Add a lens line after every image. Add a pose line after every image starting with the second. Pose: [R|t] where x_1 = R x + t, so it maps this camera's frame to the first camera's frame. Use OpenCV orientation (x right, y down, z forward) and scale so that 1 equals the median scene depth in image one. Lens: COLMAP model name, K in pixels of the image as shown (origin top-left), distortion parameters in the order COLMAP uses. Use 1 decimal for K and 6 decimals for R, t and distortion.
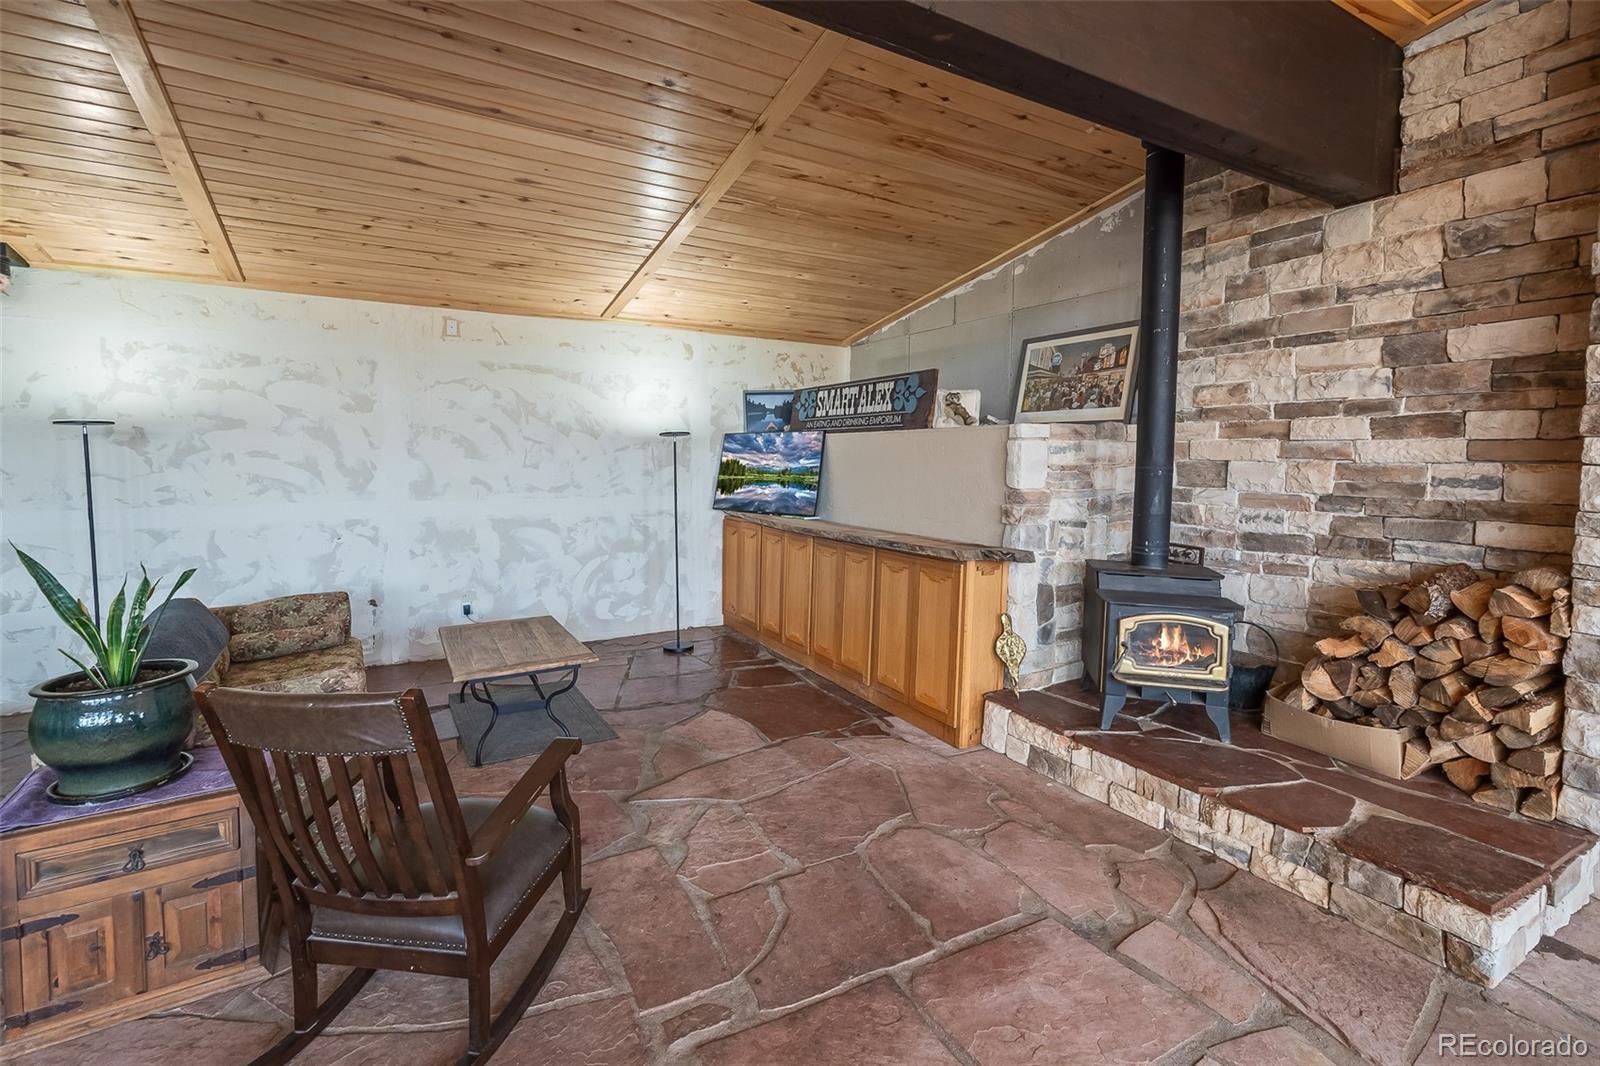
lens RADIAL K [[715.4, 0, 798.9], [0, 715.4, 488.0], [0, 0, 1]] dist [0.013986, -0.006440]
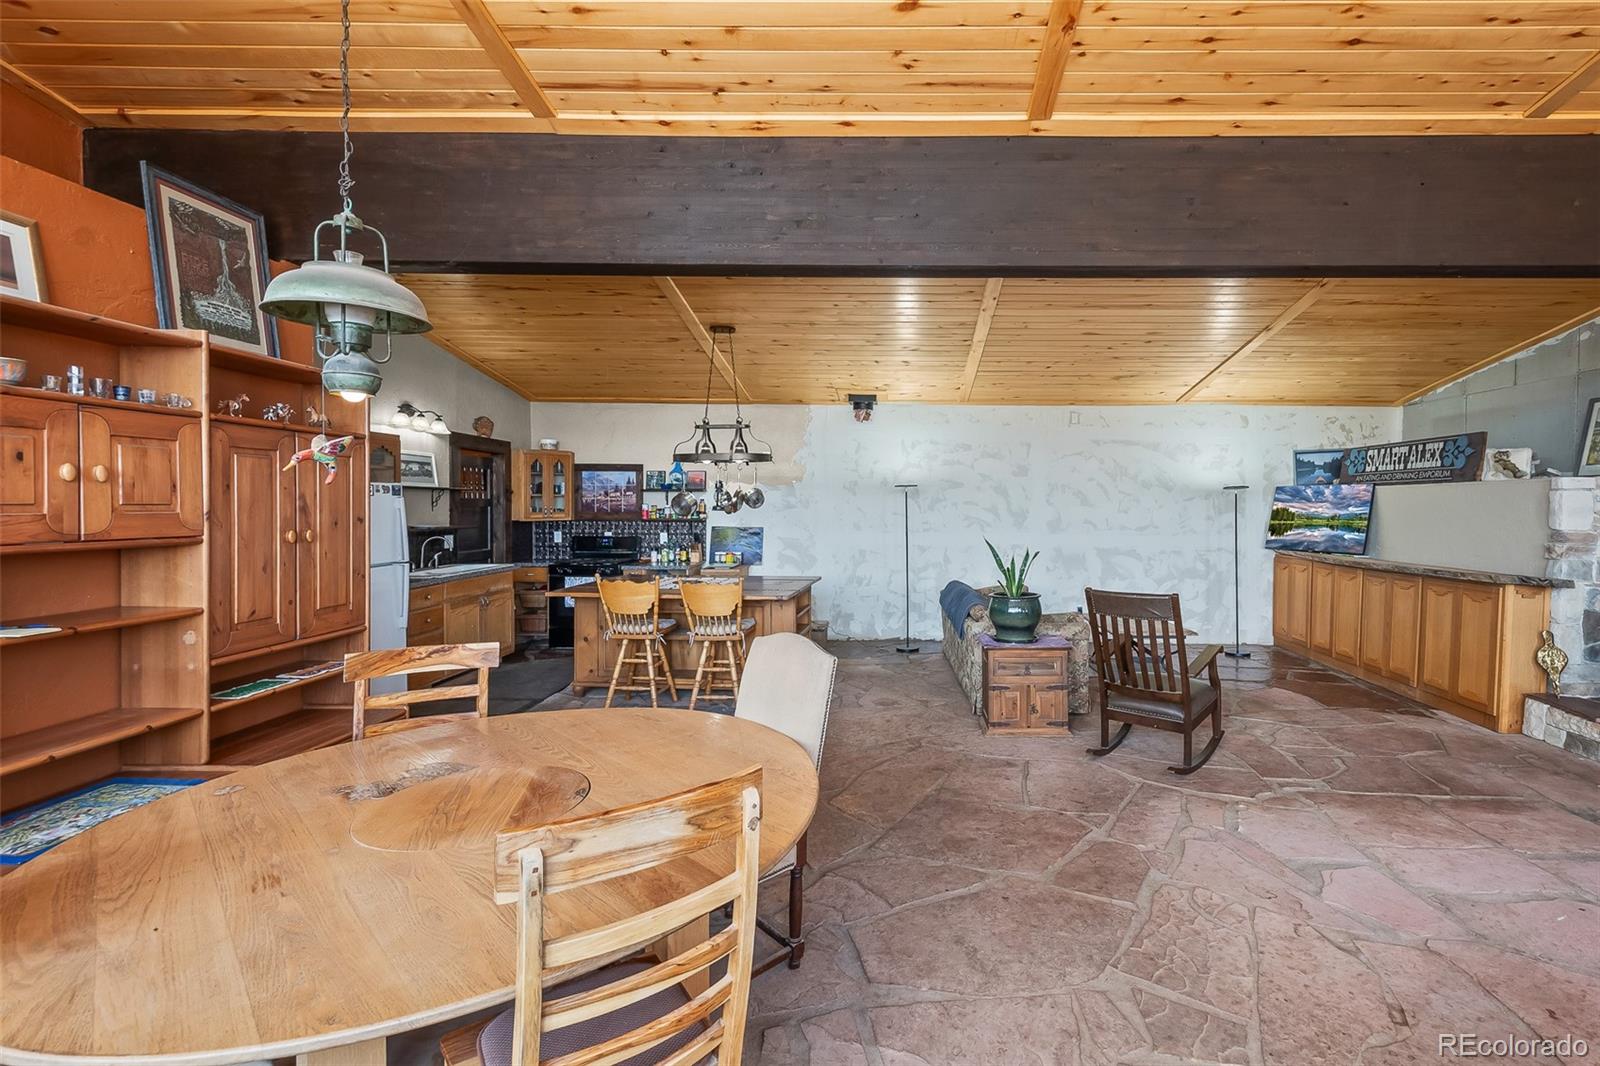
lens RADIAL K [[733.5, 0, 903.9], [0, 733.5, 522.9], [0, 0, 1]] dist [0.019449, -0.007564]
pose [[0.861910, 0.013371, -0.506884, -0.019538], [-0.025856, 0.999511, -0.017601, 0.038298], [0.506401, 0.028276, 0.861834, -0.633346]]
